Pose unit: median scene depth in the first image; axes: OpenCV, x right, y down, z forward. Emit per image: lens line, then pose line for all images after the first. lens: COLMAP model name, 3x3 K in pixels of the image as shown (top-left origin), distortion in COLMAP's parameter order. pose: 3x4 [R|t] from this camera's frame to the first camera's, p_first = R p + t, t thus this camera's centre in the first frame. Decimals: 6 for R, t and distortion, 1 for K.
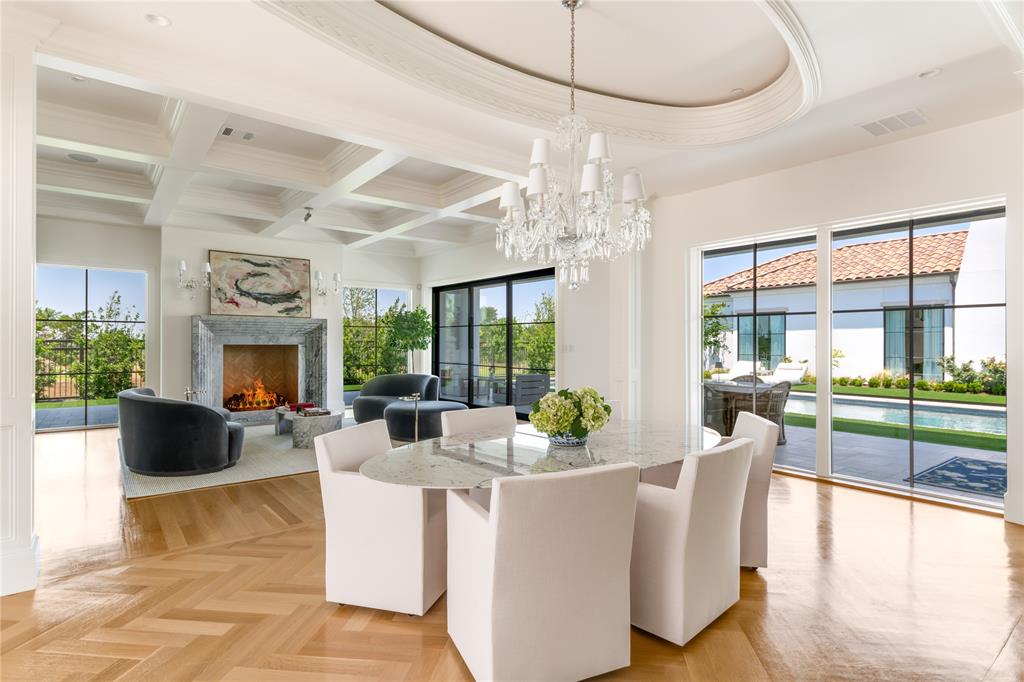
lens RADIAL K [[529.9, 0, 512.9], [0, 529.9, 343.5], [0, 0, 1]] dist [0.004753, 0.000843]
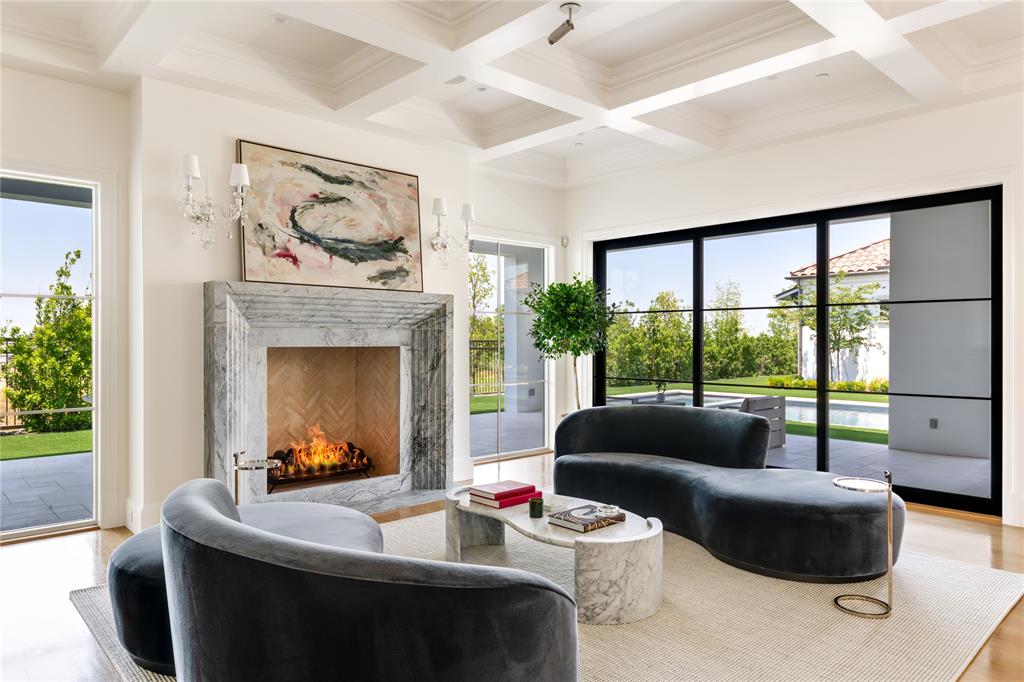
lens RADIAL K [[670.1, 0, 511.4], [0, 670.1, 339.0], [0, 0, 1]] dist [-0.006175, -0.004410]
pose [[0.996705, -0.001831, 0.081093, -0.360927], [0.002217, 0.999987, -0.004671, -0.001738], [-0.081084, 0.004836, 0.996696, 0.381665]]
